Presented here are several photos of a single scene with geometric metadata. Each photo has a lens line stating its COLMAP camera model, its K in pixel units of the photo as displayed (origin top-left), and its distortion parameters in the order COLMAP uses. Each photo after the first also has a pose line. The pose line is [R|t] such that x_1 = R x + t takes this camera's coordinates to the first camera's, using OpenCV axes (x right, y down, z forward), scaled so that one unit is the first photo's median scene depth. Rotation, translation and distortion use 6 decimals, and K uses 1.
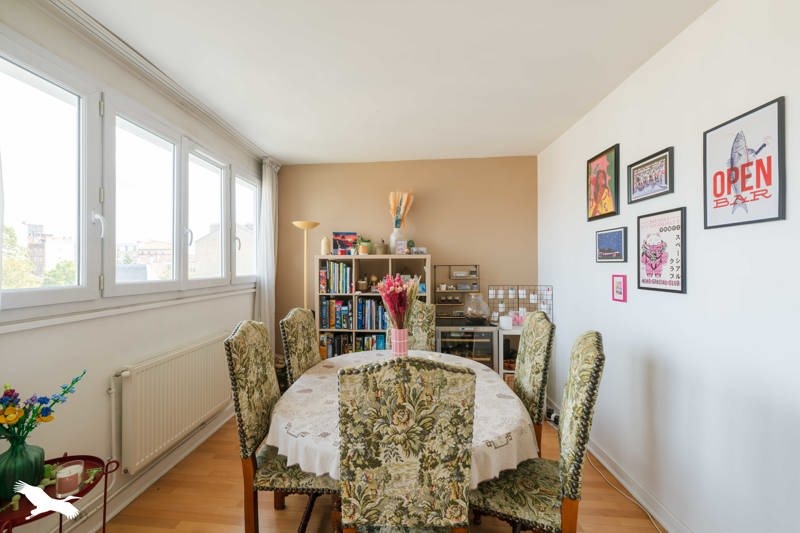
lens RADIAL K [[307.9, 0, 377.5], [0, 307.9, 269.3], [0, 0, 1]] dist [0.005556, -0.000707]
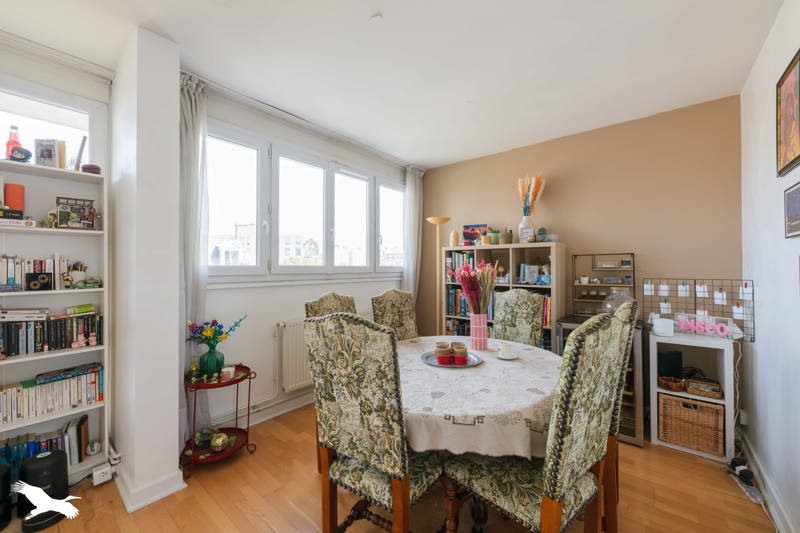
lens RADIAL K [[307.9, 0, 429.7], [0, 307.9, 269.0], [0, 0, 1]] dist [0.005556, -0.000707]
pose [[0.850696, 0.000967, -0.525657, 0.354433], [-0.005345, 0.999963, -0.006810, 0.041855], [0.525630, 0.008603, 0.850670, 0.052746]]
